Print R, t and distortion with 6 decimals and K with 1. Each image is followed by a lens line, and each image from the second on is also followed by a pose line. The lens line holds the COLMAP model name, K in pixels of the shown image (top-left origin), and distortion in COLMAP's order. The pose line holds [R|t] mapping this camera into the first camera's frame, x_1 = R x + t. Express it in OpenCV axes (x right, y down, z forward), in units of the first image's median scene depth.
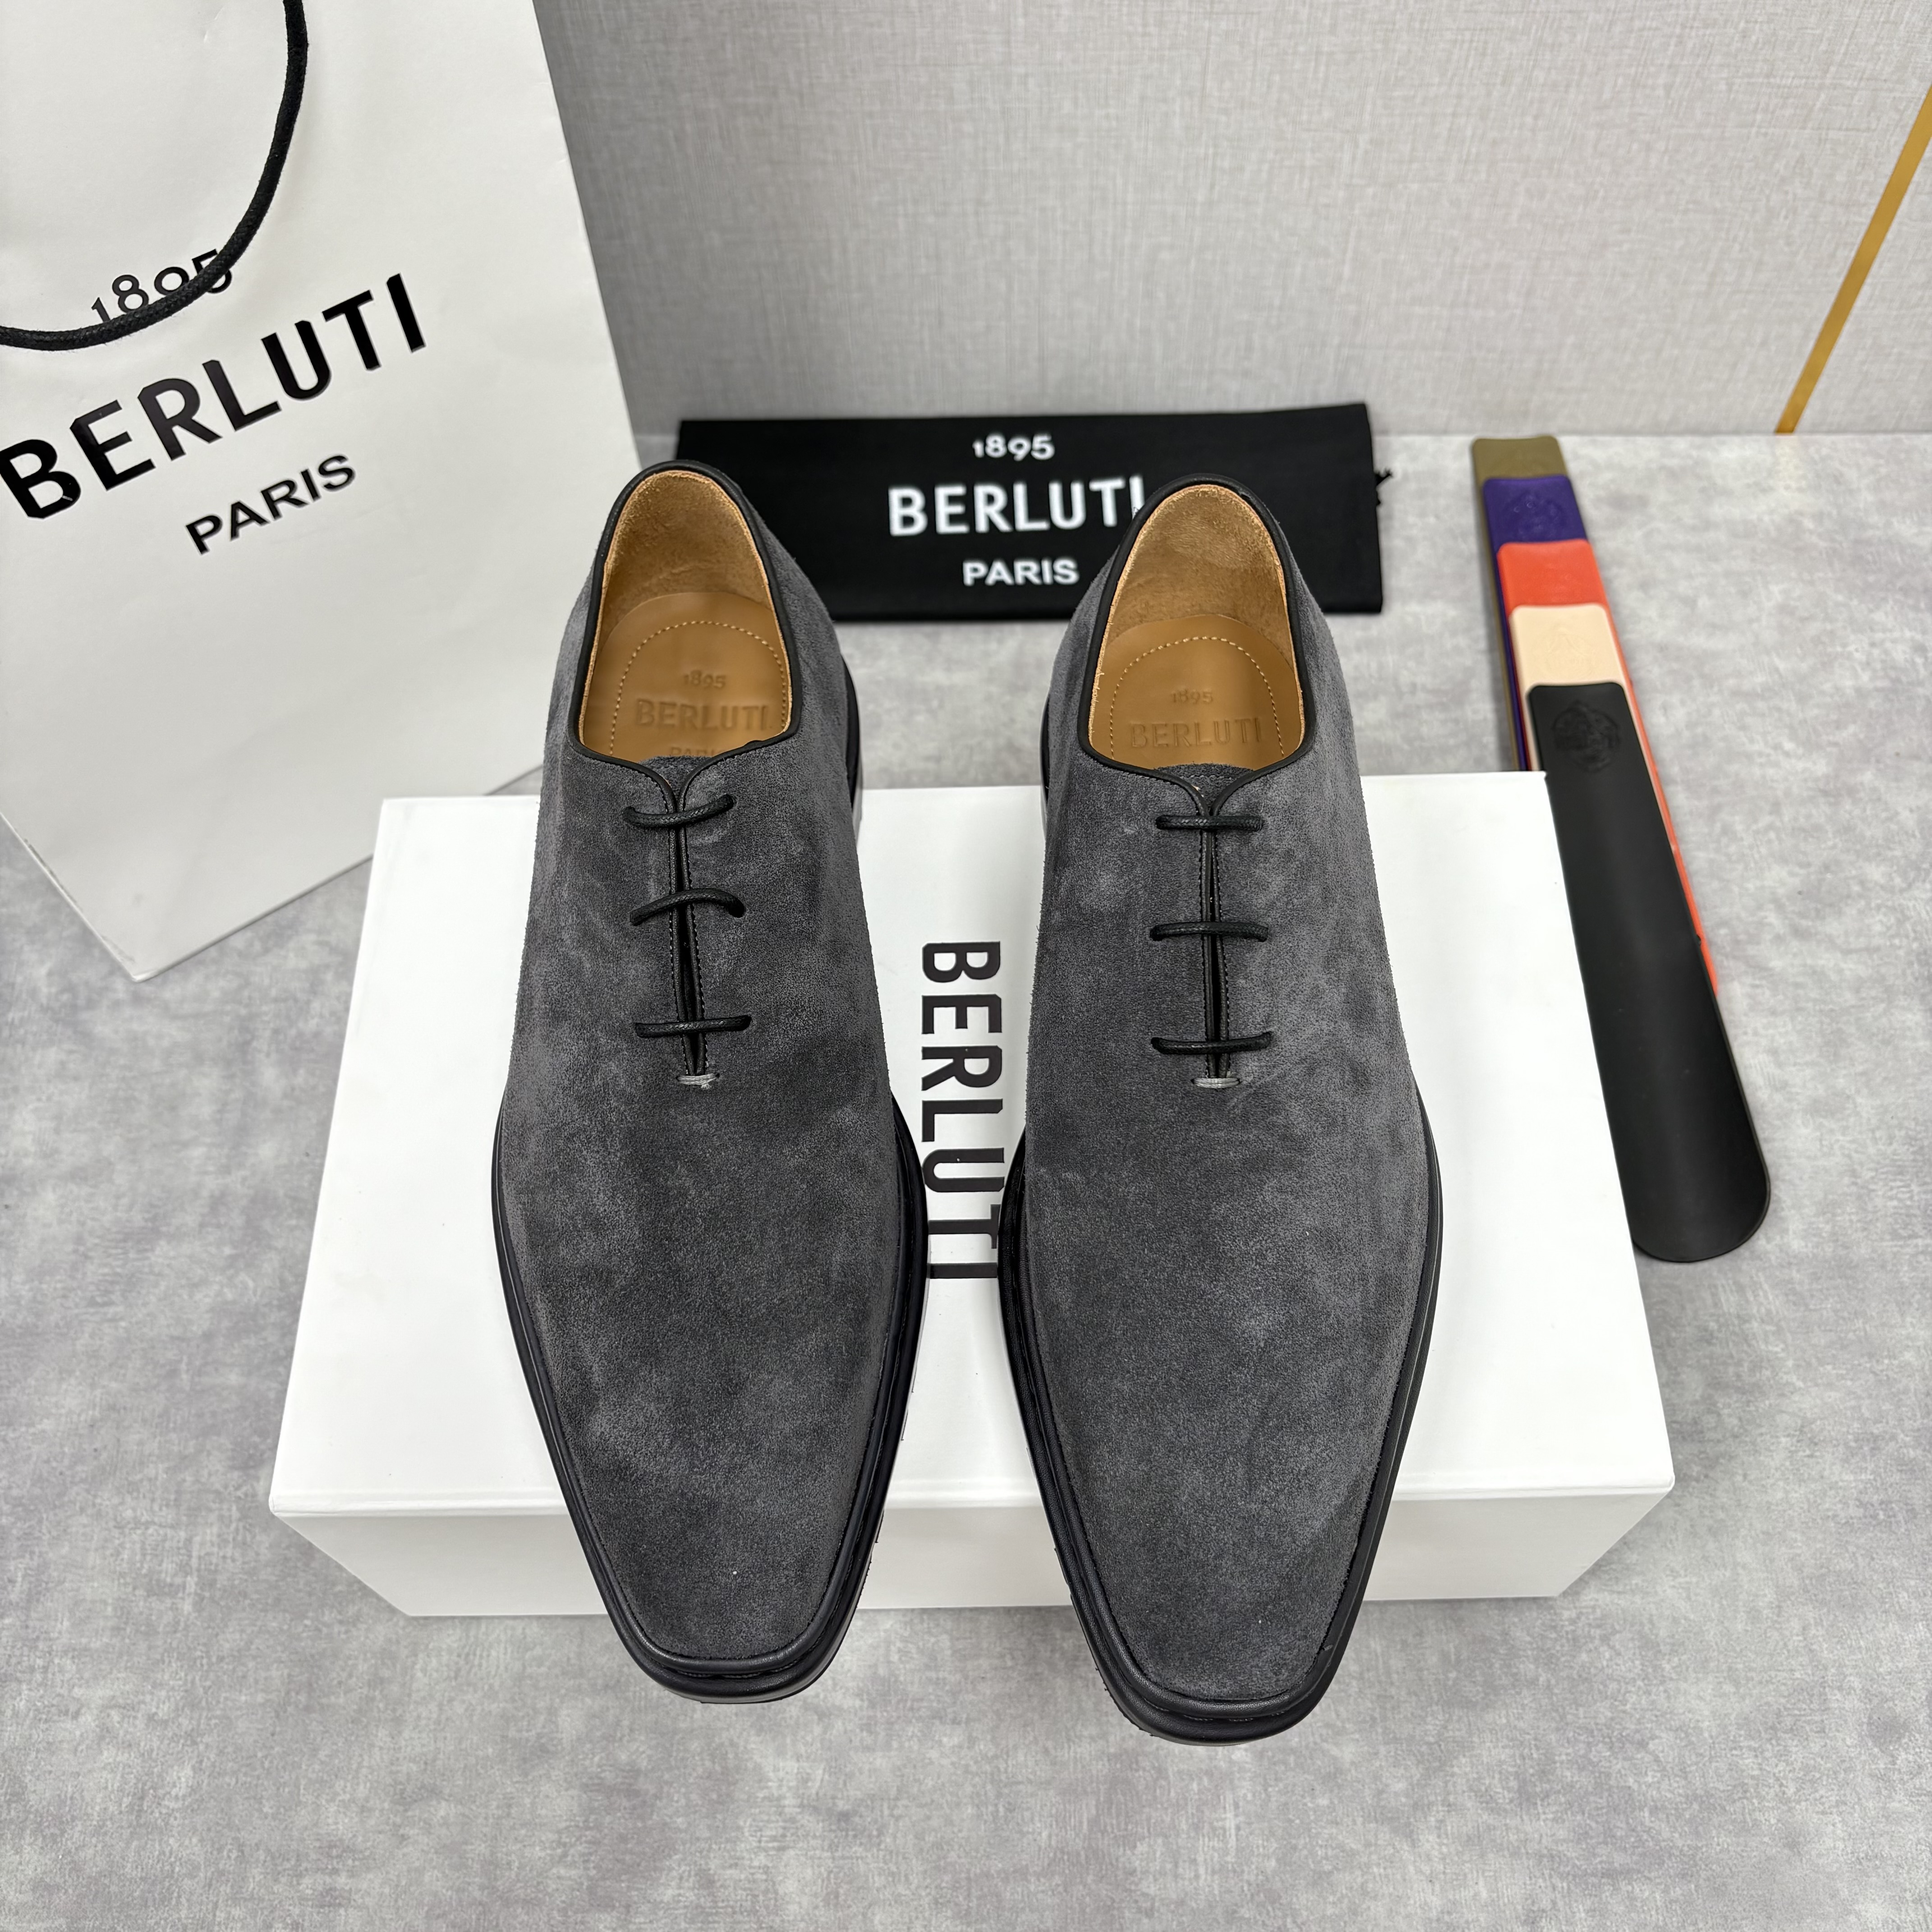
lens RADIAL K [[2012.0, 0, 960.8], [0, 2012.0, 969.4], [0, 0, 1]] dist [-0.020263, 0.076127]
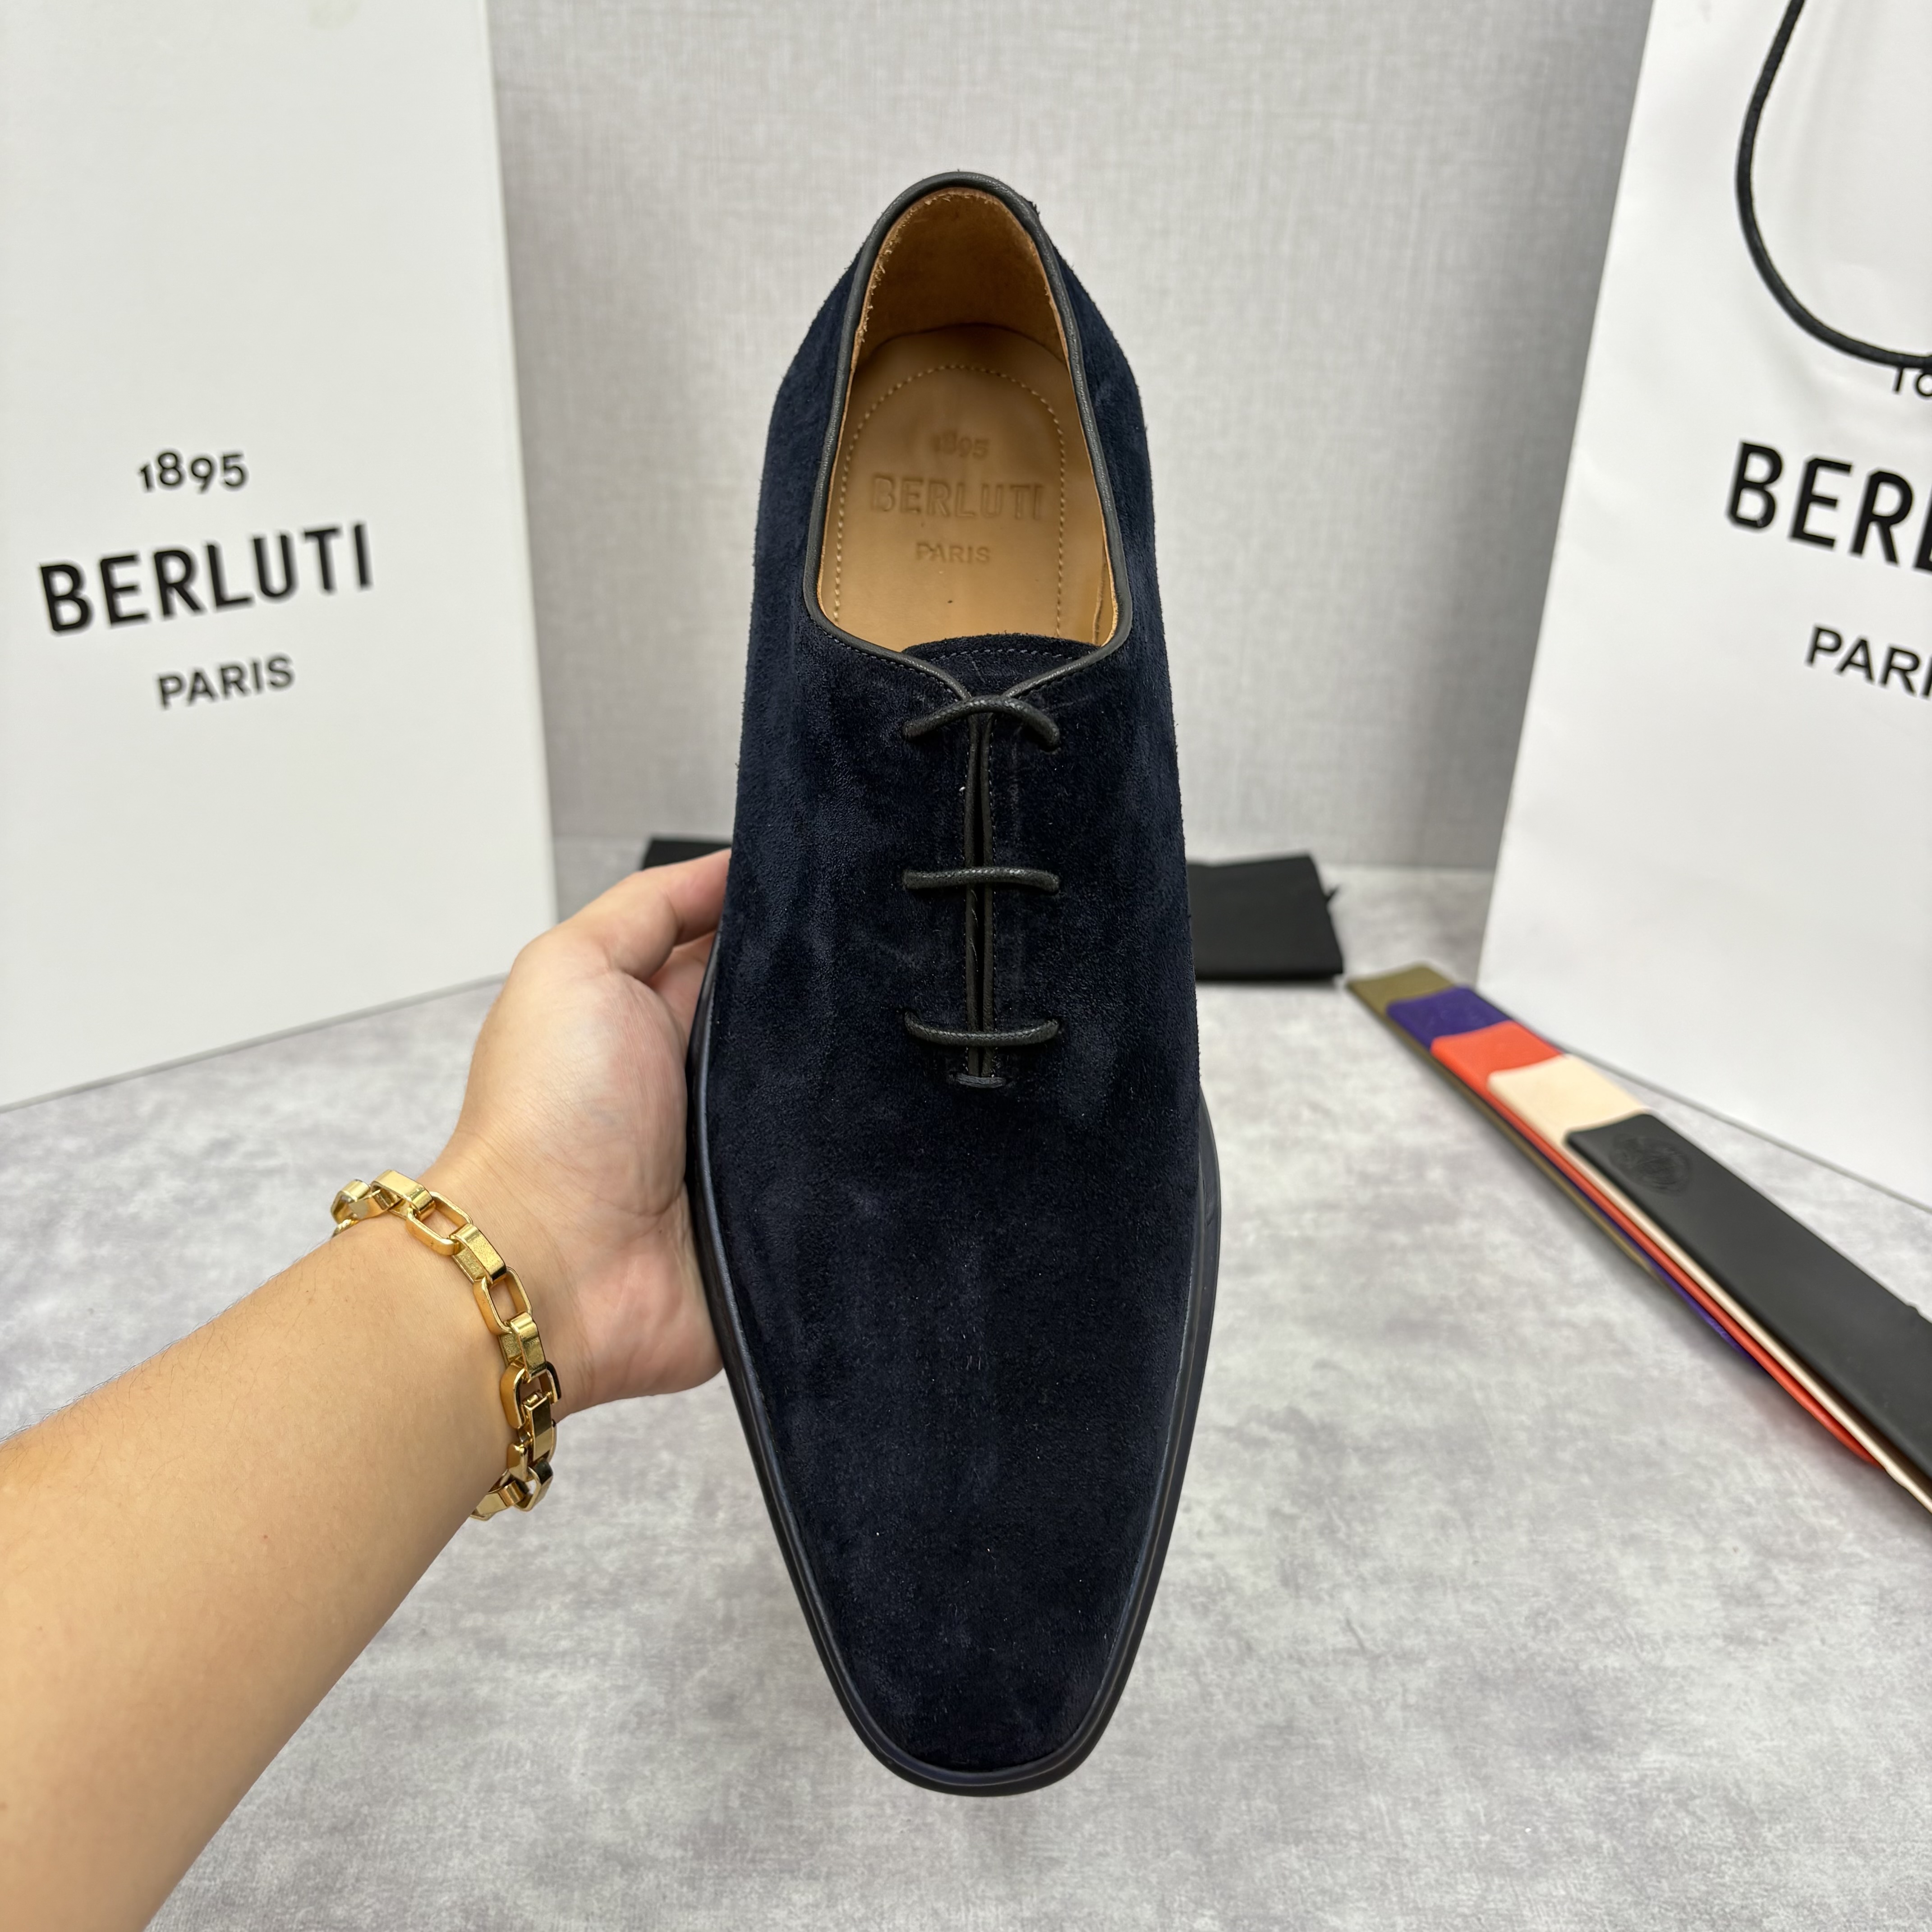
lens RADIAL K [[2020.1, 0, 960.9], [0, 2020.1, 951.2], [0, 0, 1]] dist [-0.028328, 0.098457]
pose [[0.998600, 0.045351, 0.027238, 0.015929], [-0.023534, 0.841949, -0.539044, 0.476769], [-0.047380, 0.537648, 0.841837, 0.203055]]
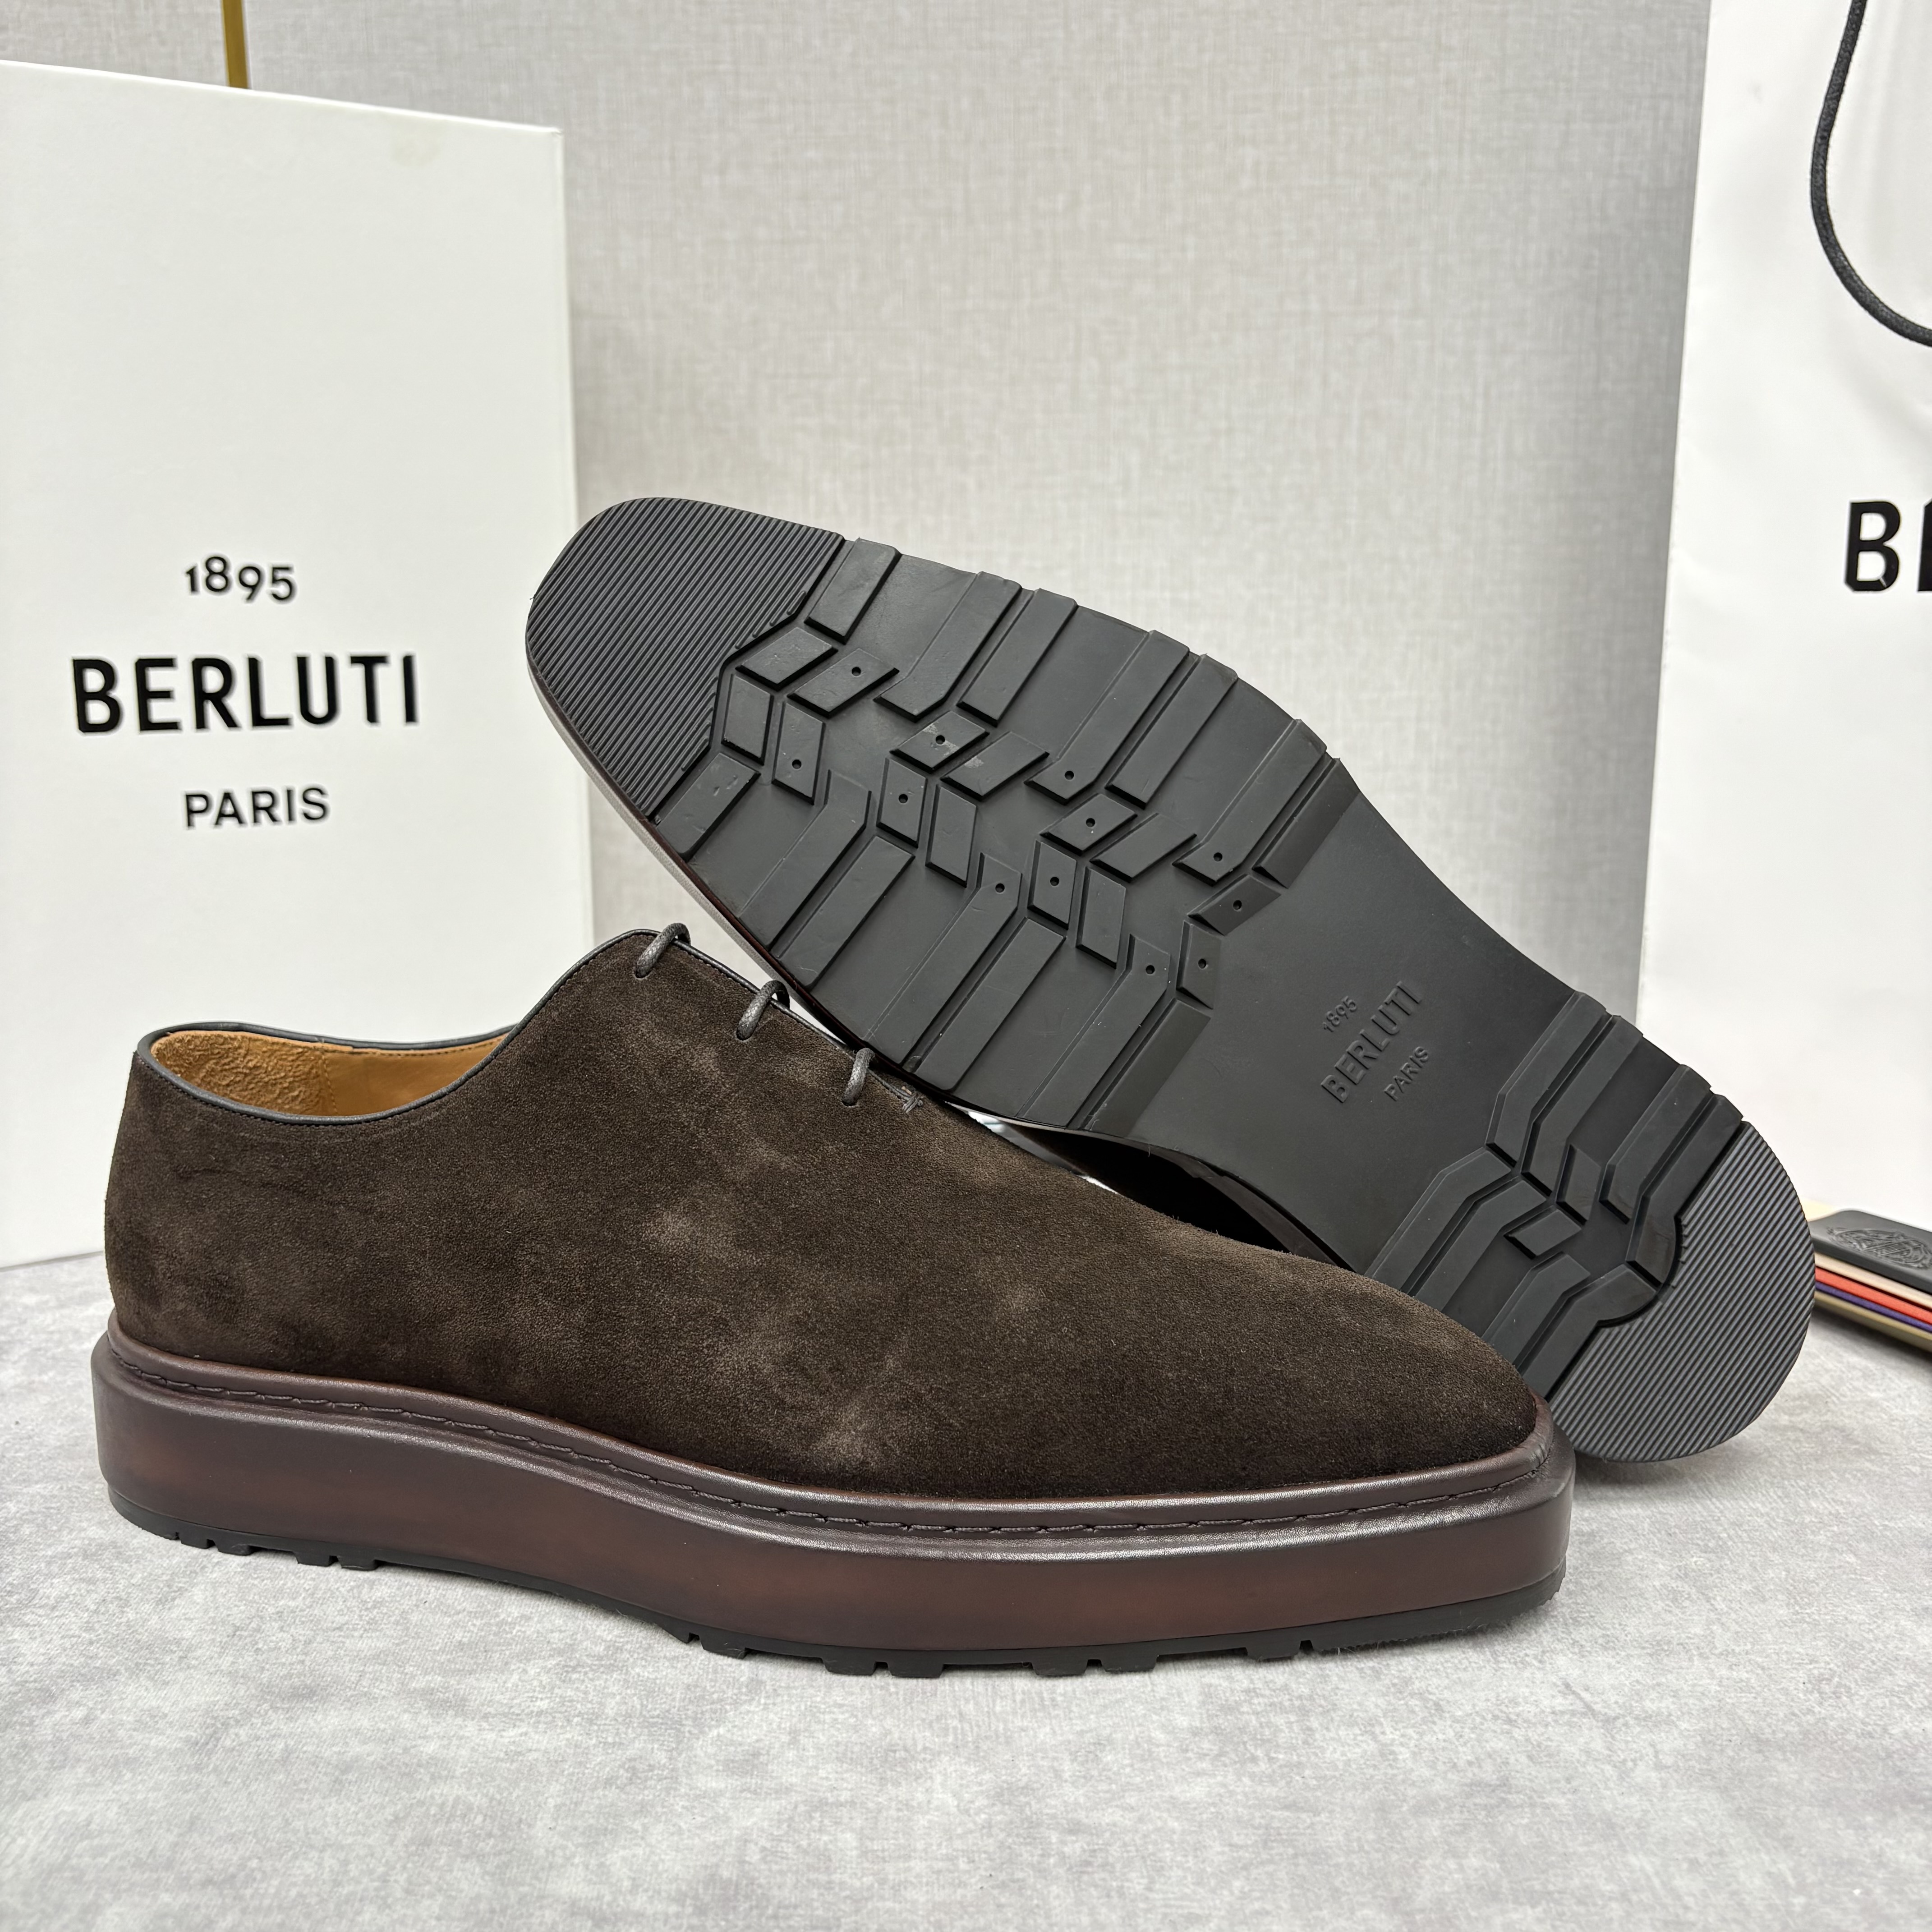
lens RADIAL K [[1996.9, 0, 965.4], [0, 1996.9, 972.4], [0, 0, 1]] dist [-0.008662, 0.049716]
pose [[0.999315, 0.029709, -0.022077, 0.029292], [-0.036024, 0.643613, -0.764503, 0.598926], [-0.008504, 0.764774, 0.644242, 0.469684]]
